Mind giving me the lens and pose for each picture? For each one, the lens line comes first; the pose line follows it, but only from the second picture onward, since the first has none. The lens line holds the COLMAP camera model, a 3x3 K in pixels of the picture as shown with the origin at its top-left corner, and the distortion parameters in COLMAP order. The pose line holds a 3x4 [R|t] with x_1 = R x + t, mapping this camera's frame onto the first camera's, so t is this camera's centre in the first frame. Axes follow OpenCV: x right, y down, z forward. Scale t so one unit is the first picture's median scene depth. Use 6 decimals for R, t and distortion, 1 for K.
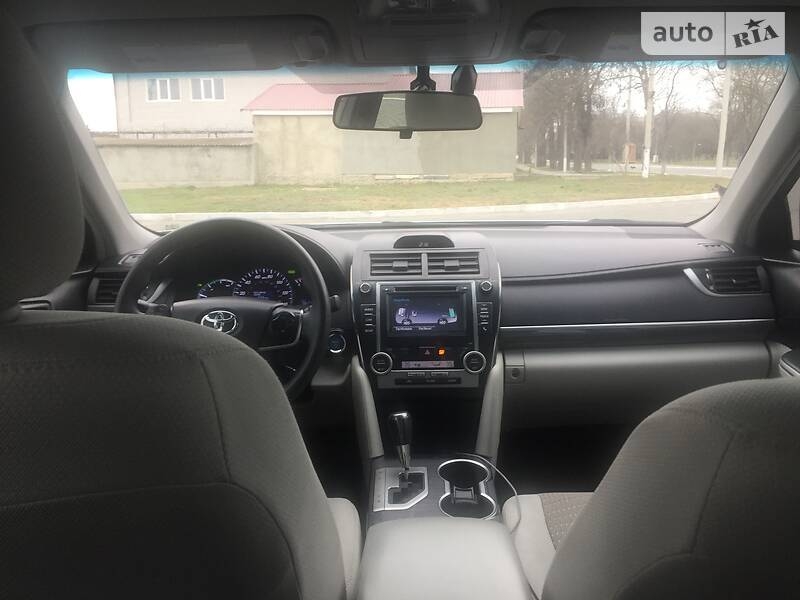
lens RADIAL K [[674.9, 0, 400.0], [0, 674.9, 300.0], [0, 0, 1]] dist [-0.006219, -0.002839]
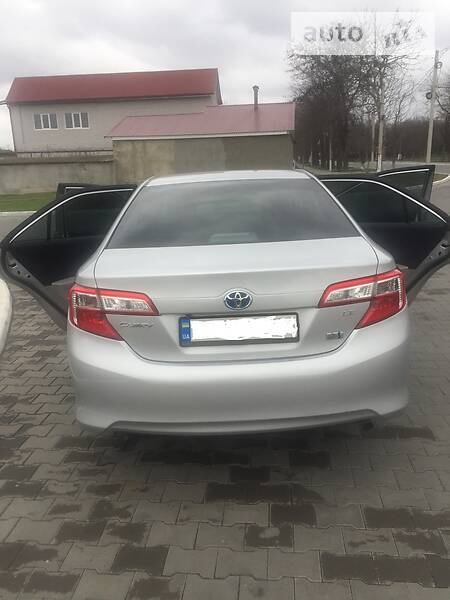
lens RADIAL K [[508.9, 0, 225.0], [0, 508.9, 300.0], [0, 0, 1]] dist [0.008848, 0.003931]
pose [[0.999318, -0.033157, 0.016246, -0.001007], [0.032091, 0.997560, 0.062001, 0.013882], [-0.018262, -0.061437, 0.997944, -0.137612]]
